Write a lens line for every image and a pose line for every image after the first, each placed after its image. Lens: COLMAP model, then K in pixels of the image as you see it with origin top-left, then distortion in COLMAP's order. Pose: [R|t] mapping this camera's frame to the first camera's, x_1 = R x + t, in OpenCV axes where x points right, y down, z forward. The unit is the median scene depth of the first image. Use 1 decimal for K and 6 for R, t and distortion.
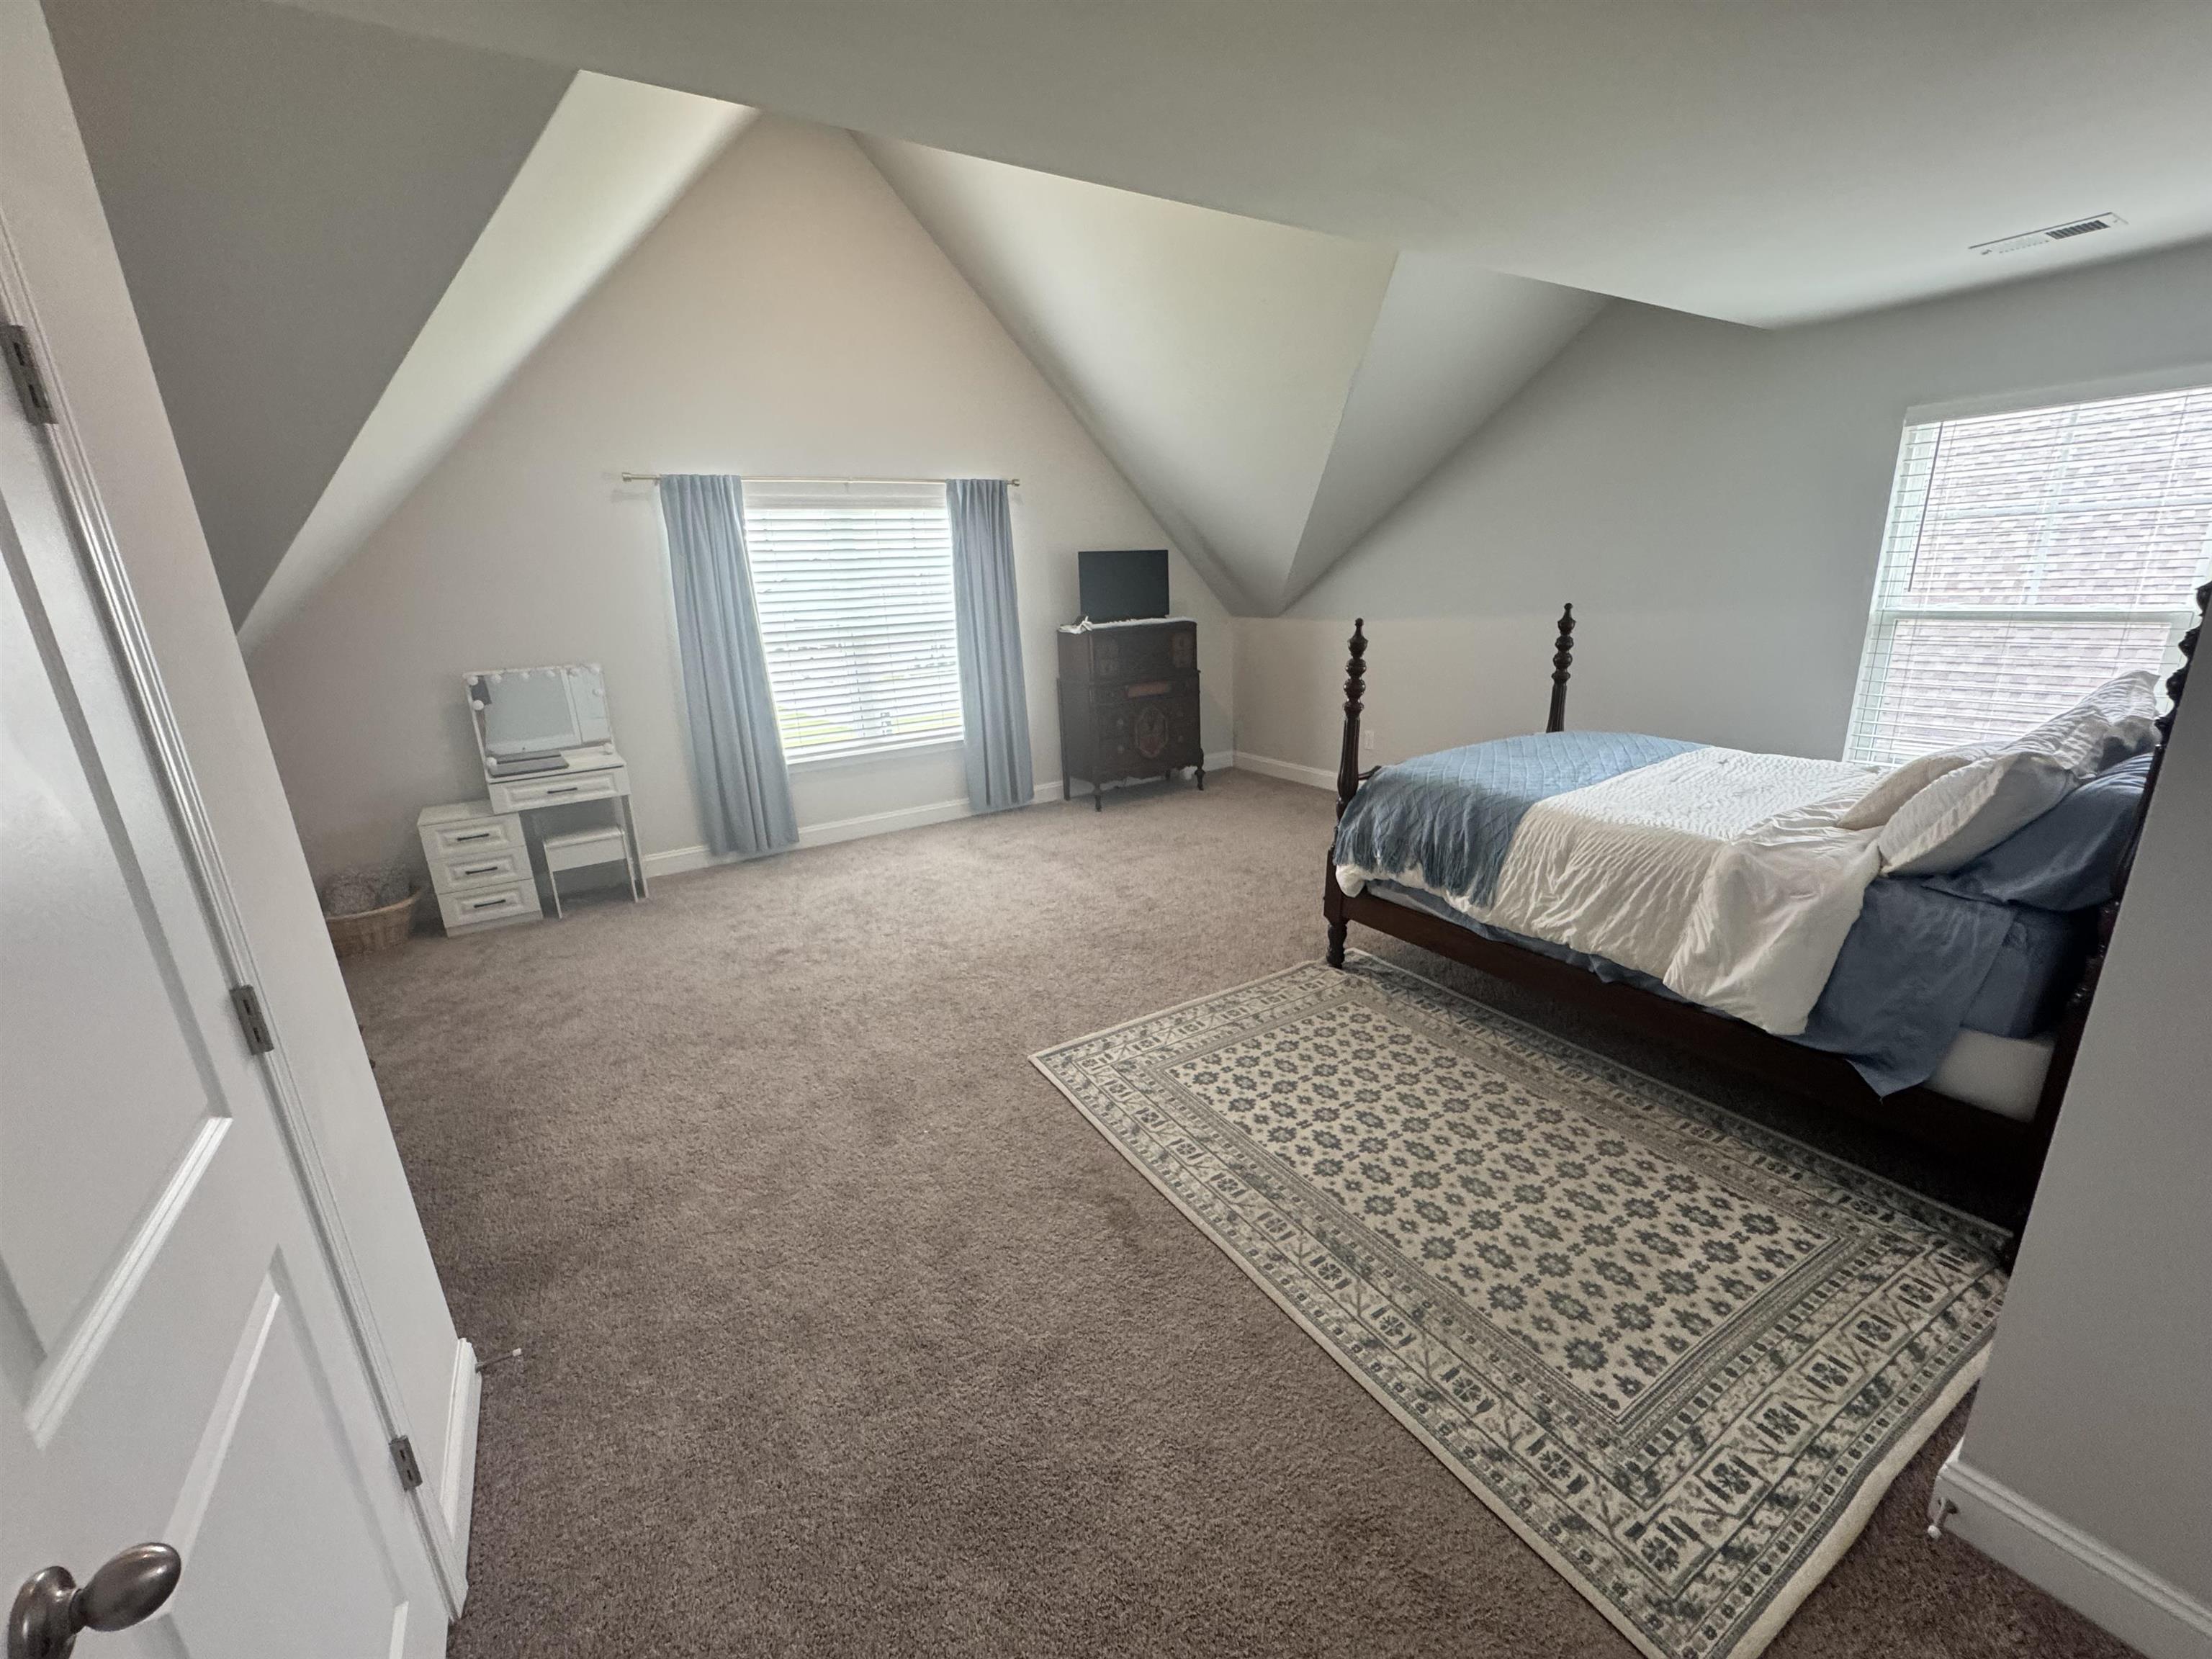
lens RADIAL K [[889.0, 0, 1106.0], [0, 889.0, 829.5], [0, 0, 1]] dist [0.000485, -0.000063]
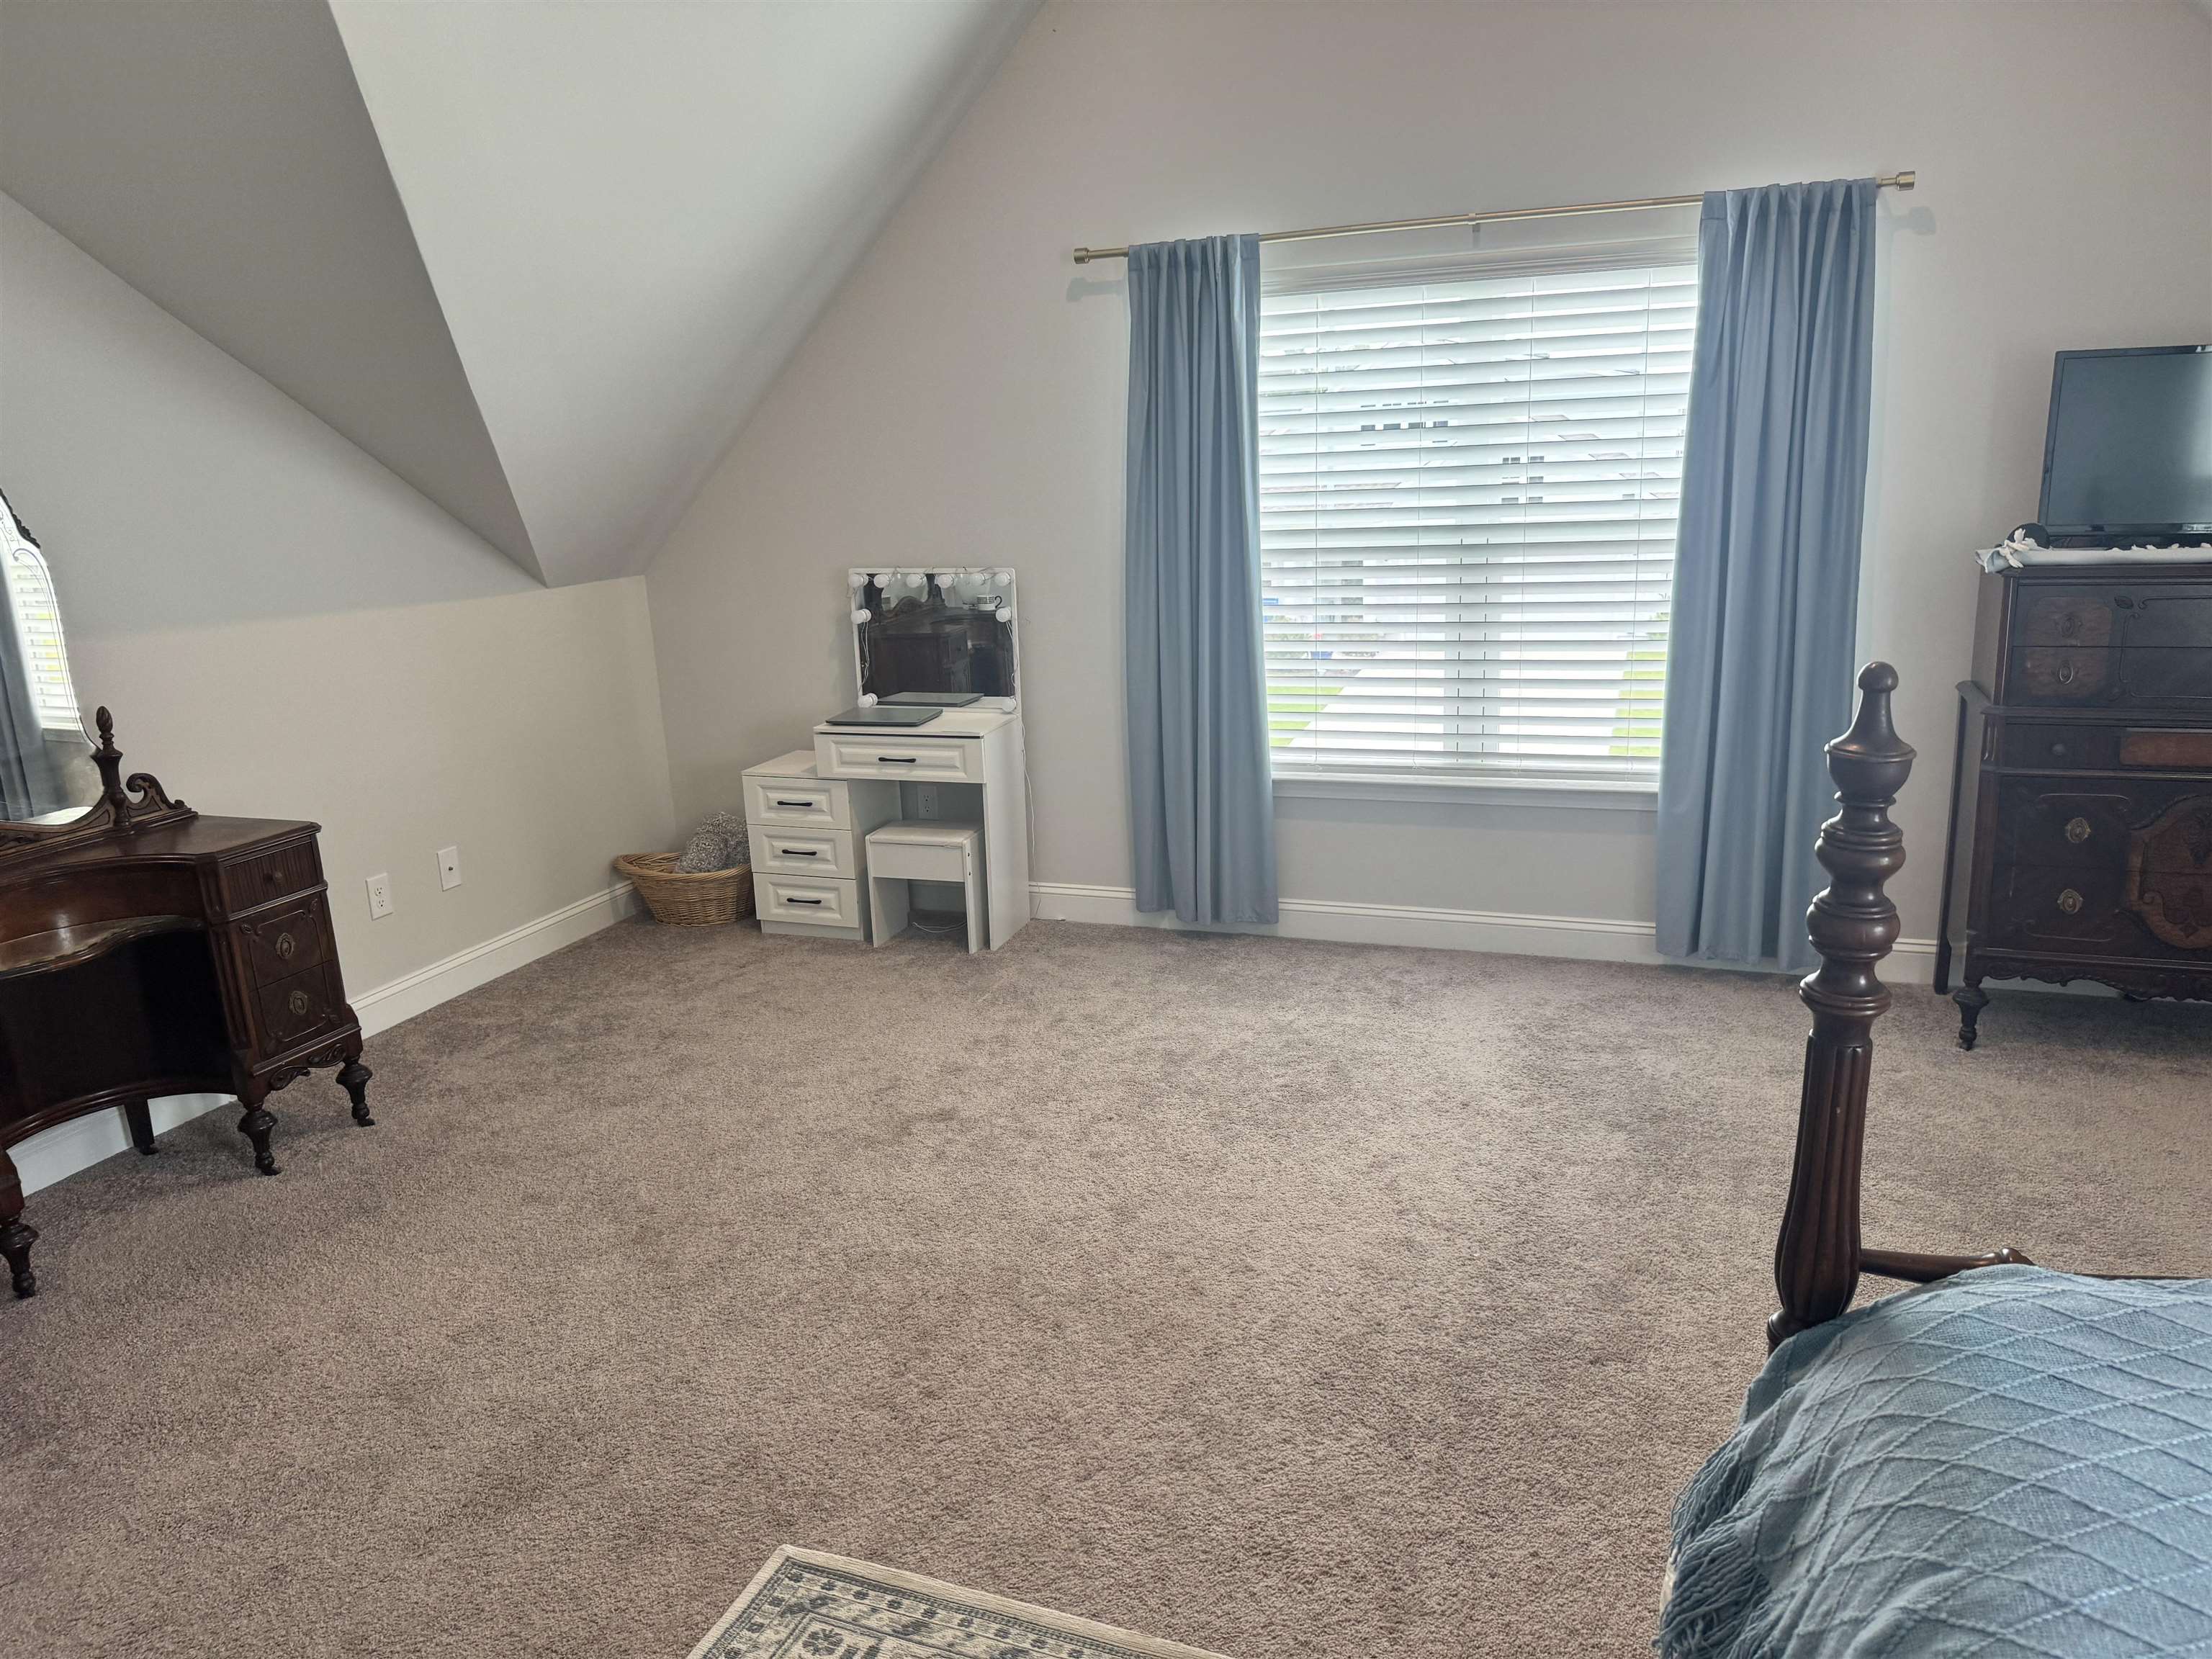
lens RADIAL K [[1556.0, 0, 1106.0], [0, 1556.0, 829.5], [0, 0, 1]] dist [0.152395, -0.244584]
pose [[0.598767, 0.207772, -0.773505, 0.346135], [-0.206190, 0.973202, 0.101802, -0.130472], [0.773928, 0.098533, 0.625561, 0.375406]]
